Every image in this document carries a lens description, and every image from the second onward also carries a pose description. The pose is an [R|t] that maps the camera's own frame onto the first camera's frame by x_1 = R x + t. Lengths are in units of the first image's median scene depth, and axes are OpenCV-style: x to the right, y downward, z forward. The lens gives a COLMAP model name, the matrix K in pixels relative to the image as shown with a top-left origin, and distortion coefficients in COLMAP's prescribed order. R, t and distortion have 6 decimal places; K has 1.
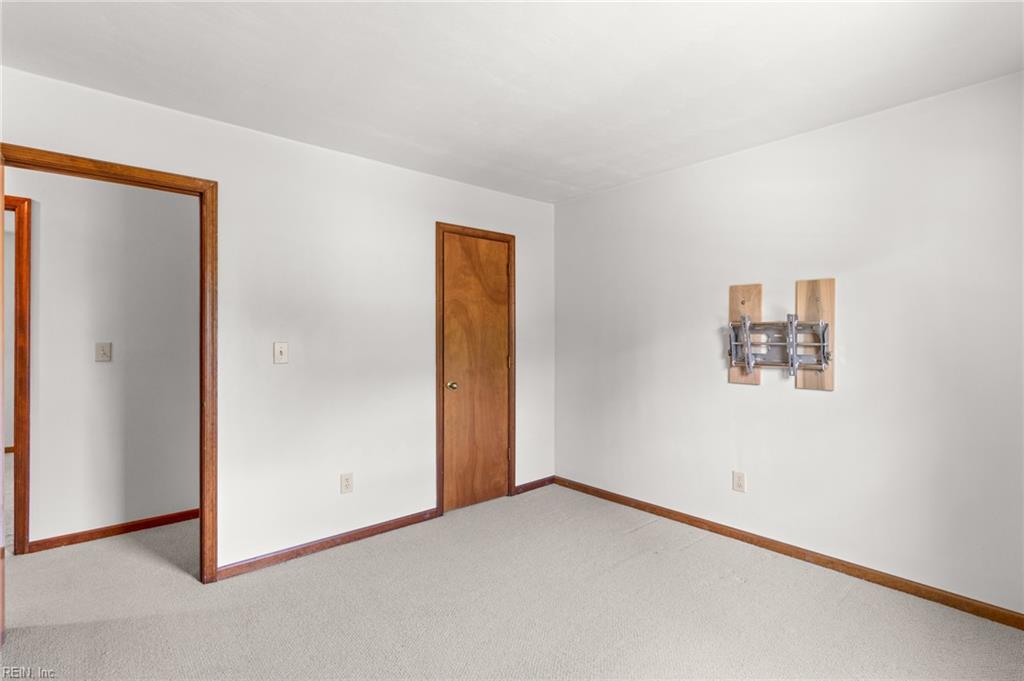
lens RADIAL K [[480.7, 0, 512.0], [0, 480.7, 340.5], [0, 0, 1]] dist [-0.001251, 0.000217]
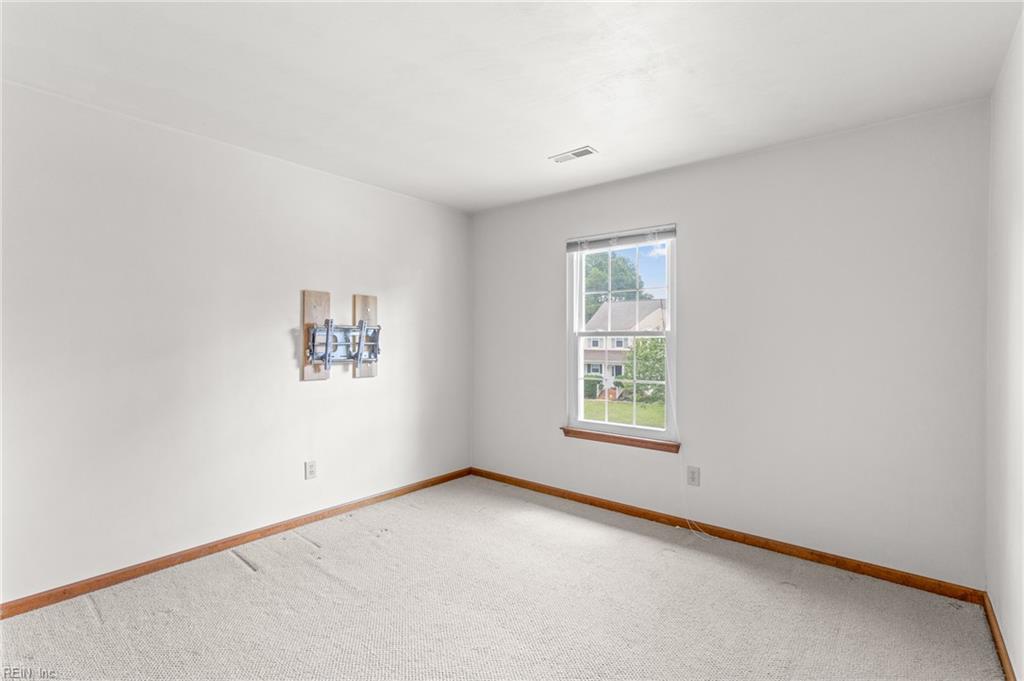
lens RADIAL K [[480.7, 0, 512.0], [0, 480.7, 340.5], [0, 0, 1]] dist [-0.001251, 0.000217]
pose [[-0.151334, -0.007952, 0.988451, -0.690227], [0.004029, 0.999954, 0.008662, -0.008719], [-0.988474, 0.005294, -0.151295, 0.720039]]
